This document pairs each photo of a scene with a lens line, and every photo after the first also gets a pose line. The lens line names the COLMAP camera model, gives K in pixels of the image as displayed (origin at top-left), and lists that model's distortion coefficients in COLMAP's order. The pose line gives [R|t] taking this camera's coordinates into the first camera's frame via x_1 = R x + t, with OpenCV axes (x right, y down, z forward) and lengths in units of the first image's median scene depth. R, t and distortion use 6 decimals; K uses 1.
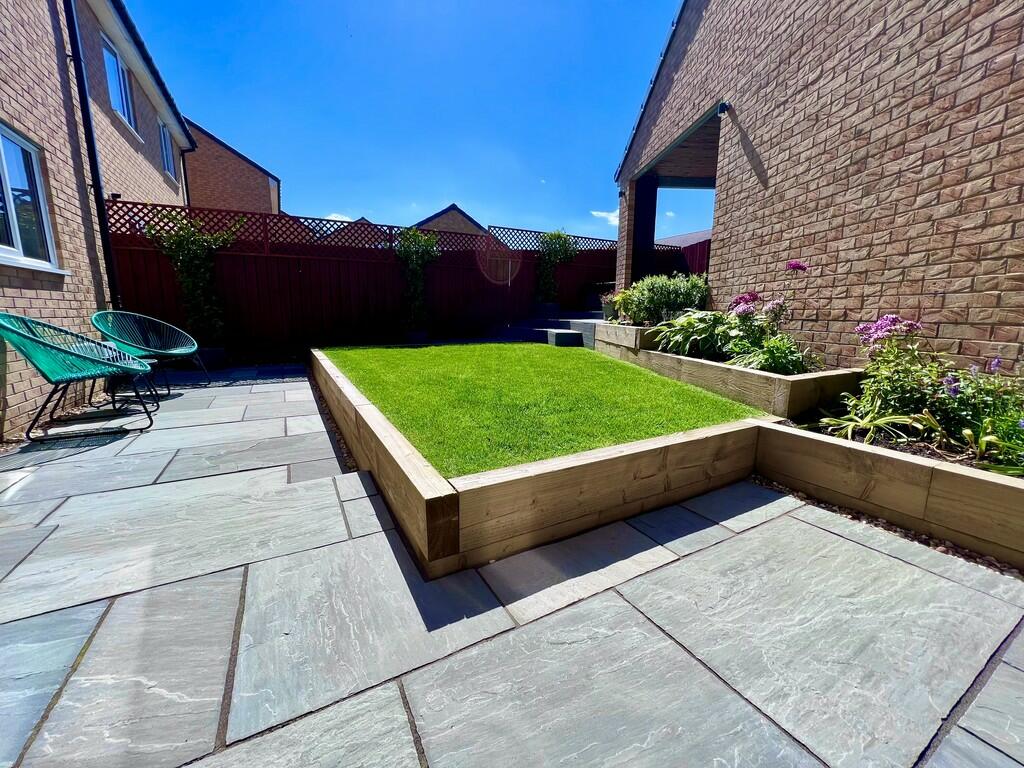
lens RADIAL K [[411.9, 0, 512.0], [0, 411.9, 384.0], [0, 0, 1]] dist [-0.000431, -0.000261]
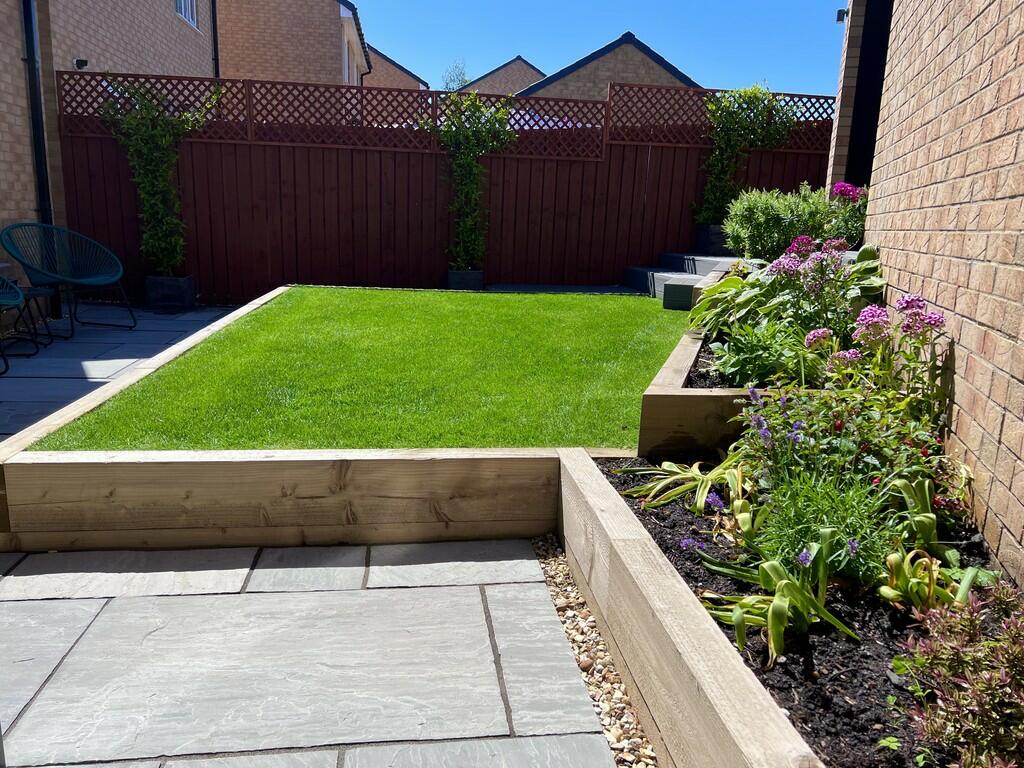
lens RADIAL K [[769.4, 0, 512.0], [0, 769.4, 384.0], [0, 0, 1]] dist [0.064990, -0.079493]
pose [[0.931052, 0.104494, -0.349605, 0.714237], [-0.094892, 0.994491, 0.044534, -0.044853], [0.352332, -0.008288, 0.935838, -0.100852]]
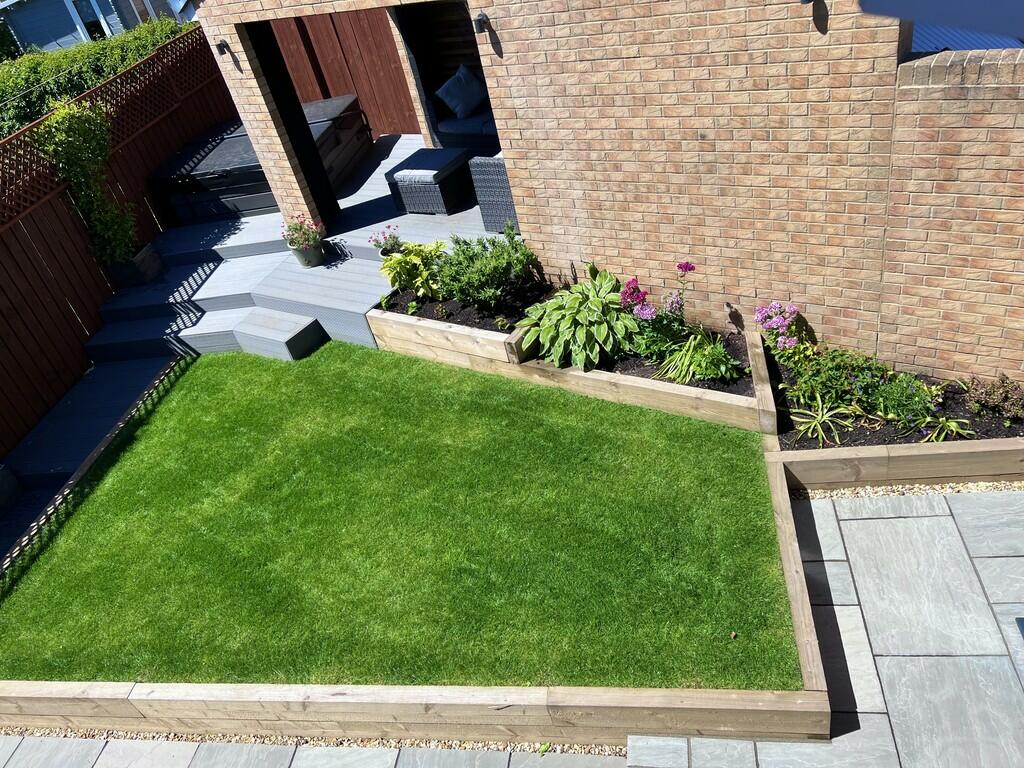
lens RADIAL K [[769.4, 0, 512.0], [0, 769.4, 384.0], [0, 0, 1]] dist [0.064990, -0.079493]
pose [[0.586434, -0.584812, 0.560438, -0.853543], [0.346724, 0.806546, 0.478817, -1.172787], [-0.732037, -0.086478, 0.675754, -0.011357]]
